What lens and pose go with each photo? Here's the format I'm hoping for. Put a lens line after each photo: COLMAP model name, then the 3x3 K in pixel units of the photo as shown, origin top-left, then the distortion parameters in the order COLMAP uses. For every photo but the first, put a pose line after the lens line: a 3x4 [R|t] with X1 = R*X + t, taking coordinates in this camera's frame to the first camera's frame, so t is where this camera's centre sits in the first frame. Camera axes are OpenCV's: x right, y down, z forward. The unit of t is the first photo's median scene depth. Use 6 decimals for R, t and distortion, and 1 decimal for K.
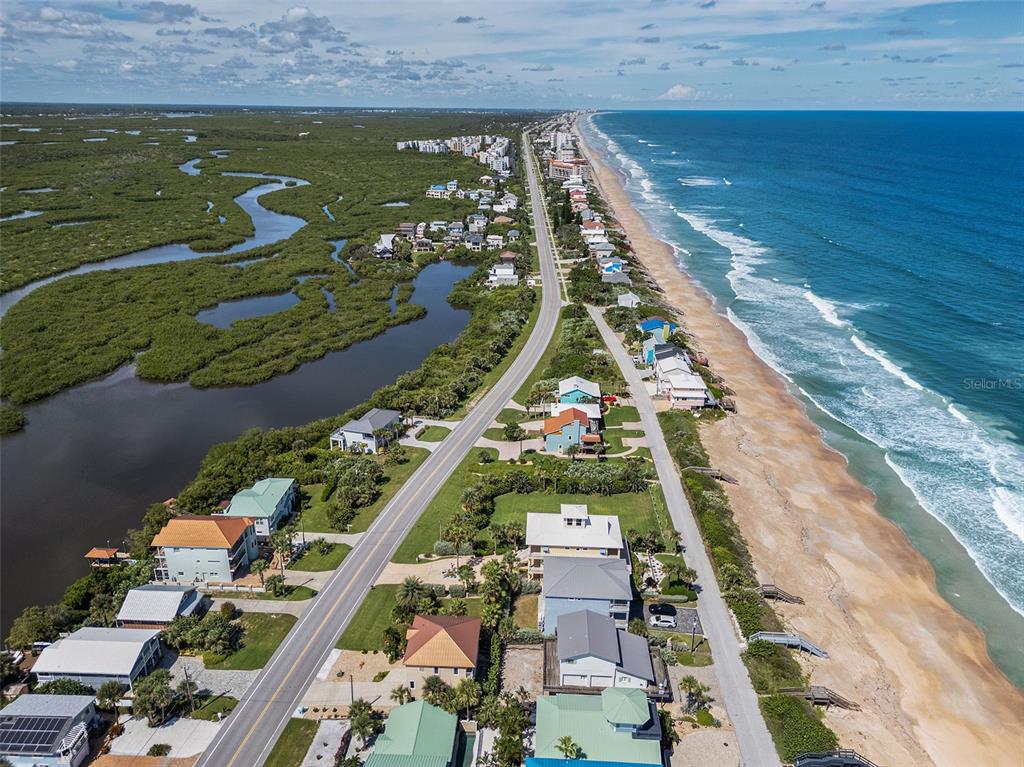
lens RADIAL K [[705.0, 0, 505.4], [0, 705.0, 387.9], [0, 0, 1]] dist [0.061304, -0.058937]
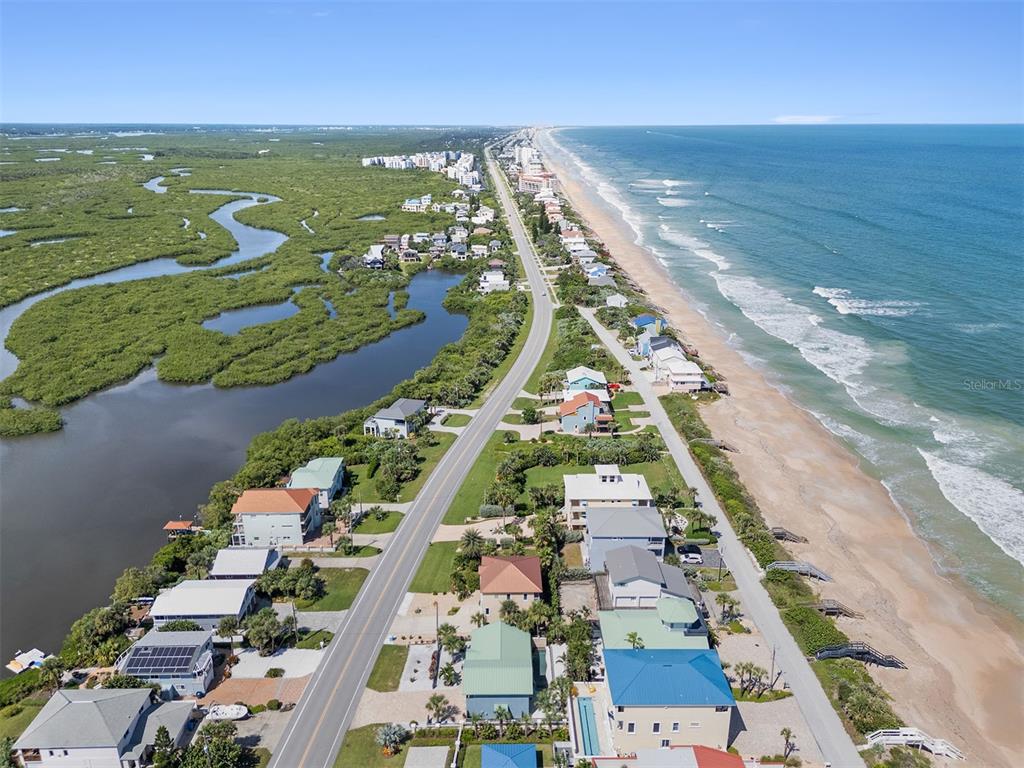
lens RADIAL K [[715.6, 0, 506.8], [0, 715.6, 385.7], [0, 0, 1]] dist [0.065762, -0.062351]
pose [[0.998274, -0.027295, 0.051994, -0.085990], [0.028711, 0.999231, -0.026699, 0.046356], [-0.051225, 0.028146, 0.998290, -0.106516]]
